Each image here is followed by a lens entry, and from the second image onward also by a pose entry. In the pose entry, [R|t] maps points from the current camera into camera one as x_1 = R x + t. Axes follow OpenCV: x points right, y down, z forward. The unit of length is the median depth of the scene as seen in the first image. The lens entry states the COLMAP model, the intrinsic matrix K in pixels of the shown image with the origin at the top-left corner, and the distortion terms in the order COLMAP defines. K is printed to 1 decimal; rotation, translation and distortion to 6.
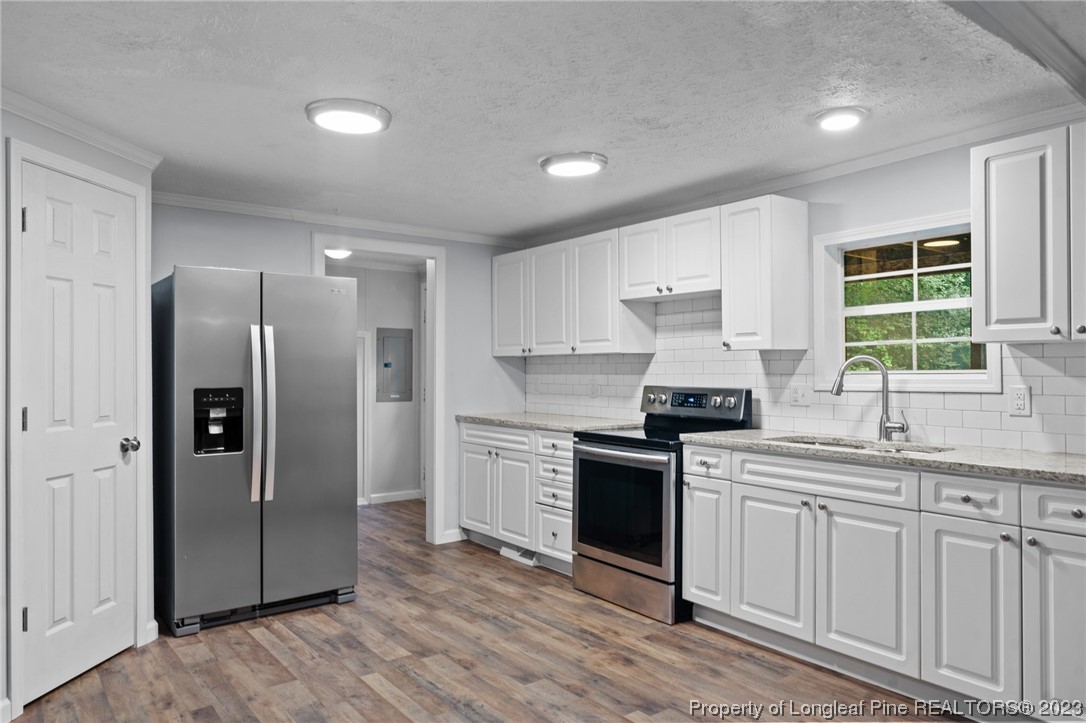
lens RADIAL K [[729.8, 0, 534.1], [0, 729.8, 362.8], [0, 0, 1]] dist [-0.001523, -0.000081]
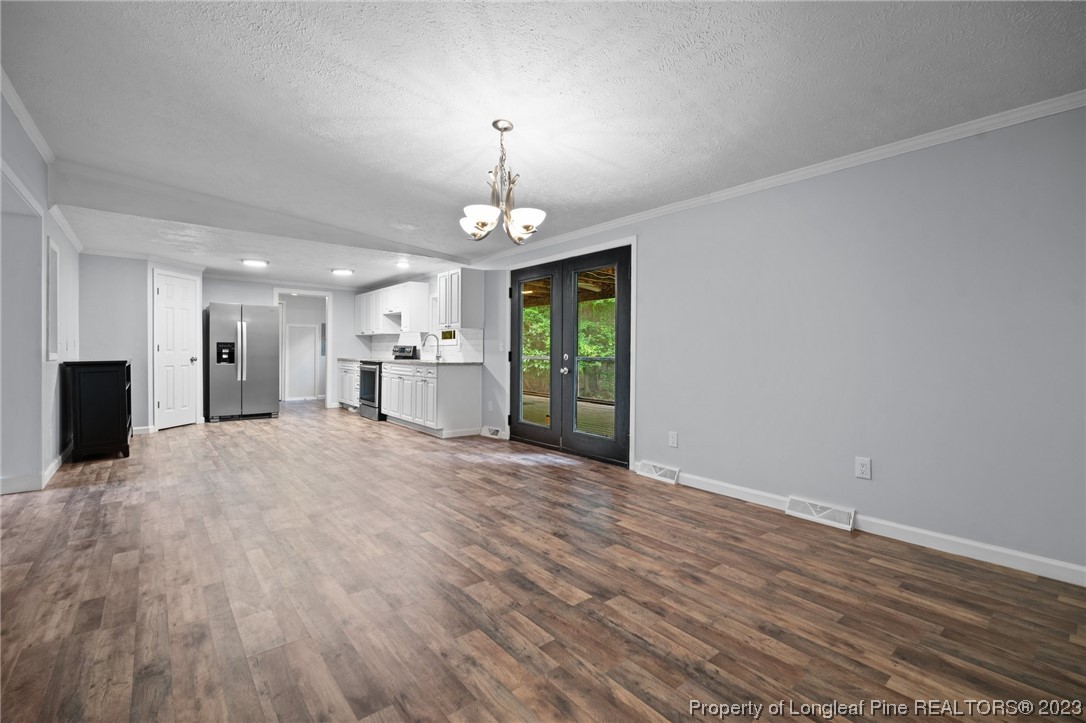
lens RADIAL K [[486.0, 0, 544.3], [0, 486.0, 357.1], [0, 0, 1]] dist [-0.004438, 0.000037]
pose [[0.999100, 0.010244, 0.041159, 0.833139], [-0.010989, 0.999779, 0.017925, 0.046522], [-0.040967, -0.018362, 0.998992, -1.103538]]
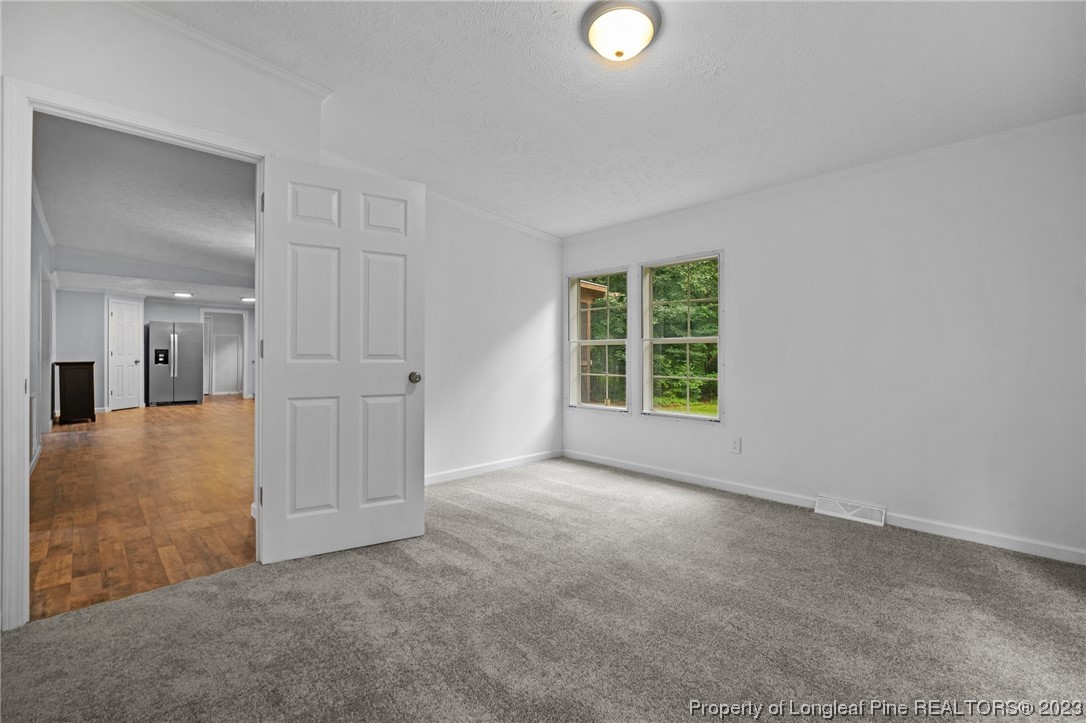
lens RADIAL K [[488.0, 0, 543.1], [0, 488.0, 357.0], [0, 0, 1]] dist [-0.003535, -0.000017]
pose [[0.993197, 0.006212, 0.116278, 1.474286], [-0.006994, 0.999956, 0.006315, 0.047481], [-0.116234, -0.007086, 0.993197, -2.116033]]
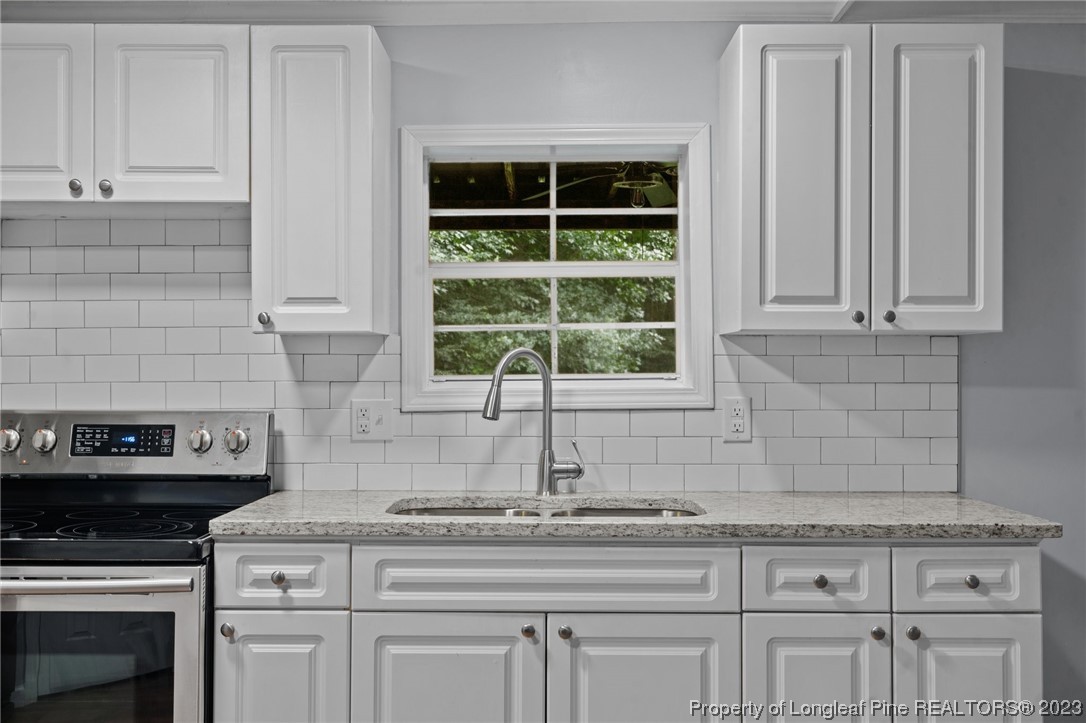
lens RADIAL K [[1078.6, 0, 543.0], [0, 1078.6, 361.5], [0, 0, 1]] dist [0.010891, 0.004997]
pose [[0.591945, 0.009635, 0.805921, -0.212581], [-0.008451, 0.999948, -0.005748, 0.005033], [-0.805934, -0.003408, 0.591995, 0.476169]]
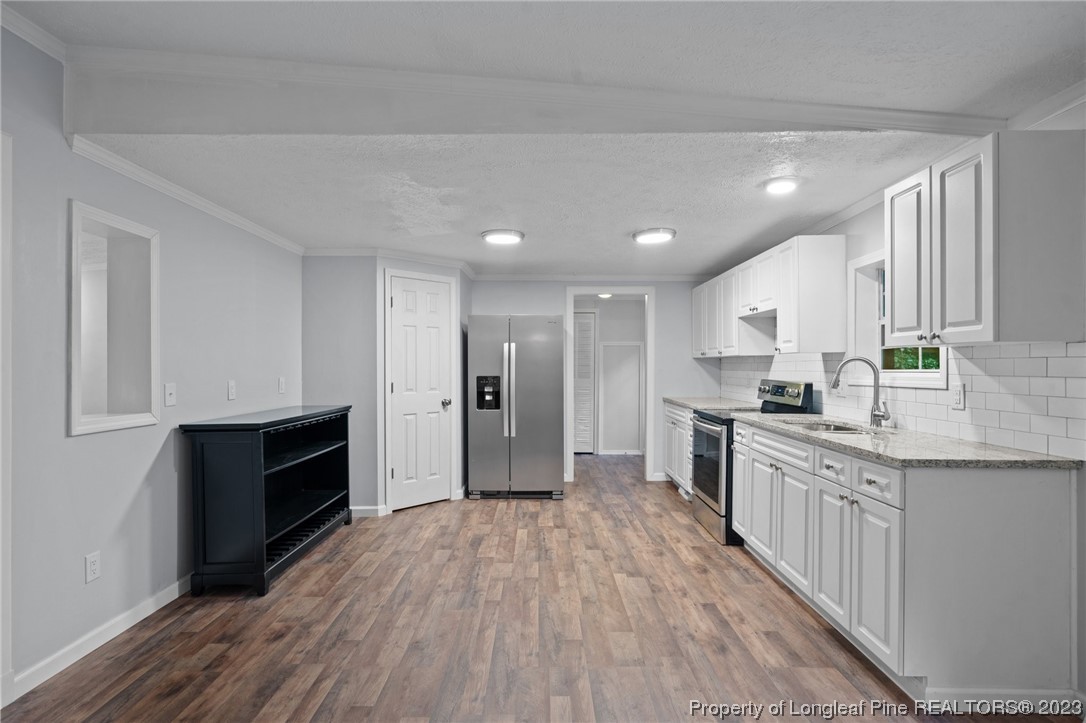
lens RADIAL K [[548.1, 0, 535.4], [0, 548.1, 366.3], [0, 0, 1]] dist [0.000248, -0.000308]
pose [[0.791805, 0.003166, -0.610765, 0.573138], [0.002432, 0.999962, 0.008336, -0.003555], [0.610769, -0.008085, 0.791768, -0.081864]]
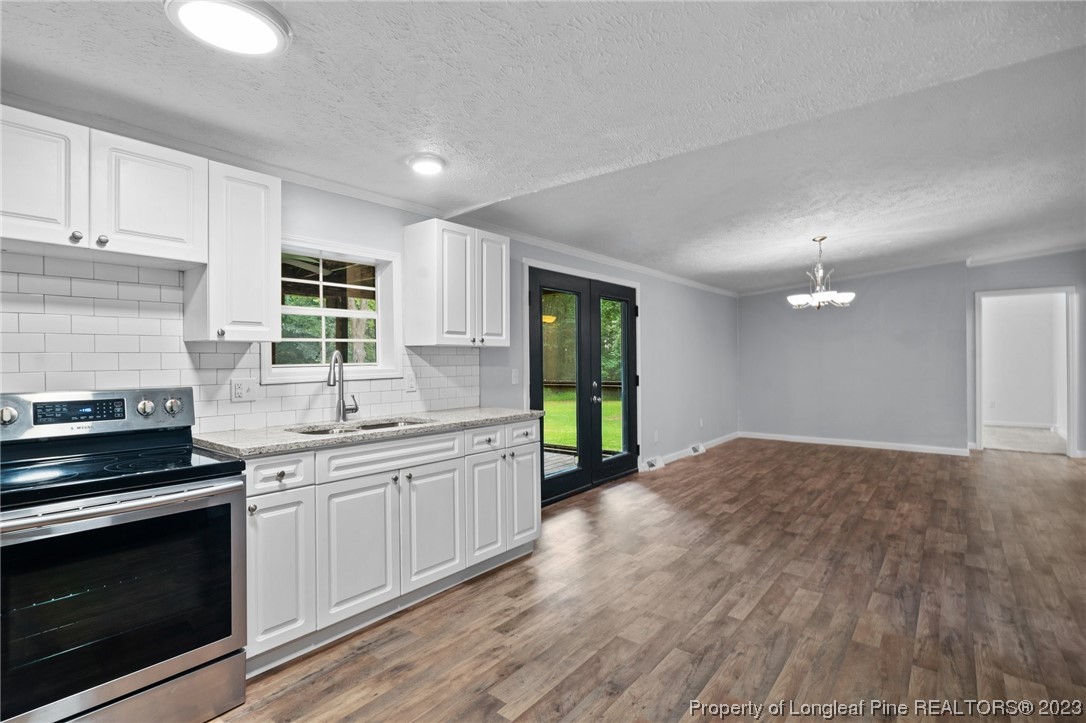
lens RADIAL K [[515.3, 0, 541.7], [0, 515.3, 358.5], [0, 0, 1]] dist [-0.002382, -0.000149]
pose [[-0.245882, 0.006284, 0.969280, -0.418325], [-0.001833, 0.999974, -0.006948, 0.007339], [-0.969298, -0.003485, -0.245864, 0.861496]]
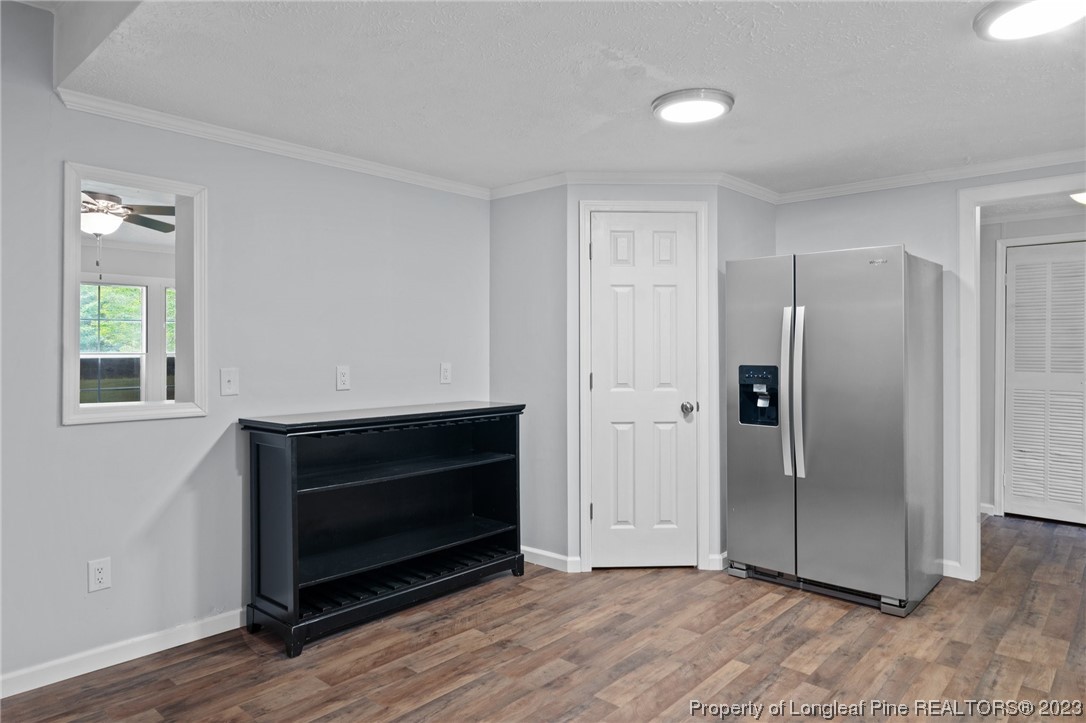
lens RADIAL K [[673.3, 0, 528.7], [0, 673.3, 349.7], [0, 0, 1]] dist [-0.003273, 0.000257]
pose [[0.176396, 0.008175, -0.984285, 0.525317], [0.004834, 0.999946, 0.009172, -0.000928], [0.984307, -0.006376, 0.176347, 0.488736]]
